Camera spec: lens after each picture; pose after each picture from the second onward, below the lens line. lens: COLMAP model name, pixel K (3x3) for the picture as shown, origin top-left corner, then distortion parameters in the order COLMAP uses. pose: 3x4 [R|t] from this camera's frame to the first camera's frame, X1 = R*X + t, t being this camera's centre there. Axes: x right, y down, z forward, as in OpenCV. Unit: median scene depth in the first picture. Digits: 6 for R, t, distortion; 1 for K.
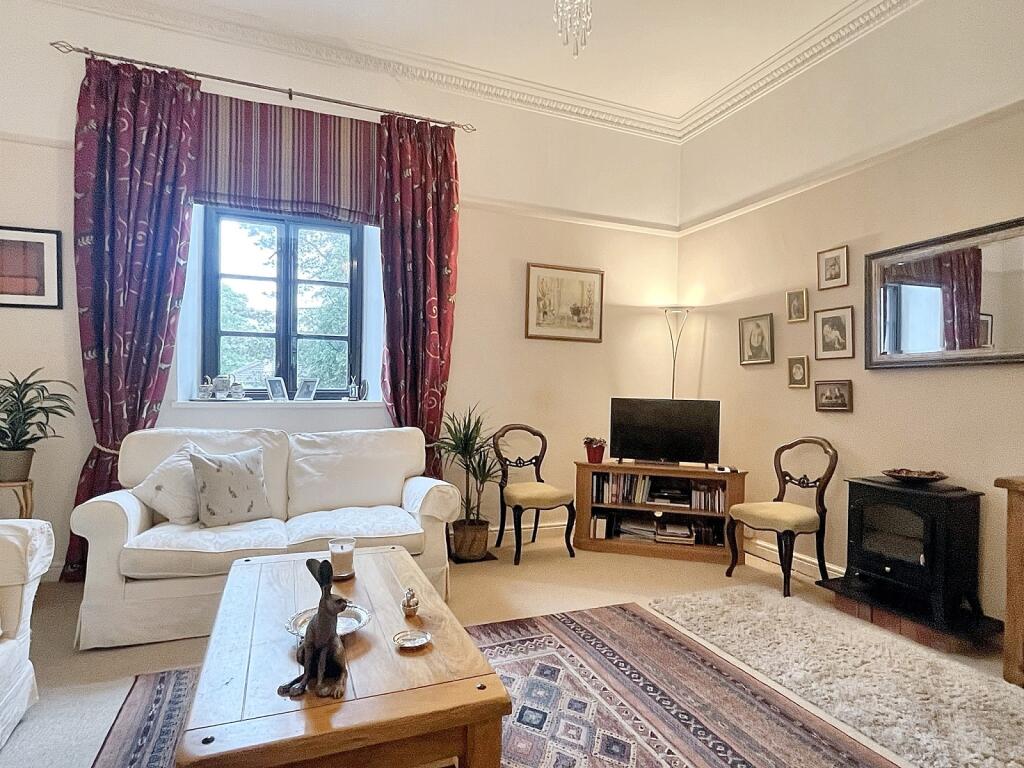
lens RADIAL K [[560.7, 0, 516.4], [0, 560.7, 387.3], [0, 0, 1]] dist [-0.002246, -0.000952]
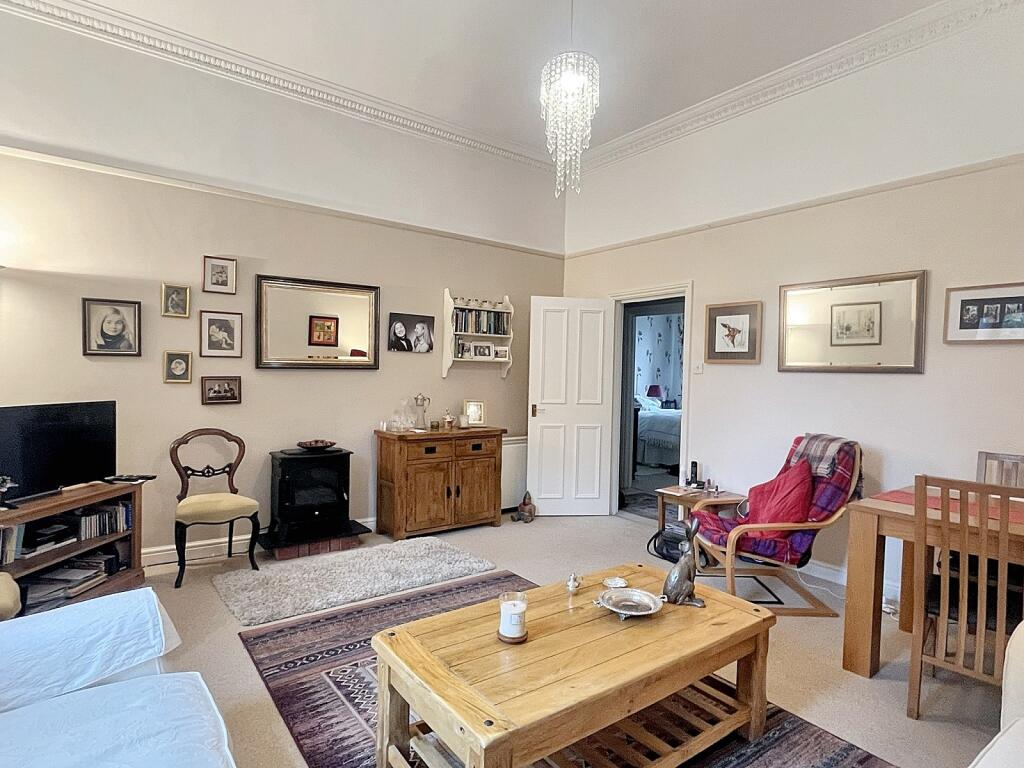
lens RADIAL K [[560.7, 0, 516.4], [0, 560.7, 387.3], [0, 0, 1]] dist [-0.002246, -0.000952]
pose [[-0.246773, -0.048436, 0.967862, -0.622853], [-0.031264, 0.998628, 0.042004, -0.052215], [-0.968569, -0.019894, -0.247949, 0.658436]]
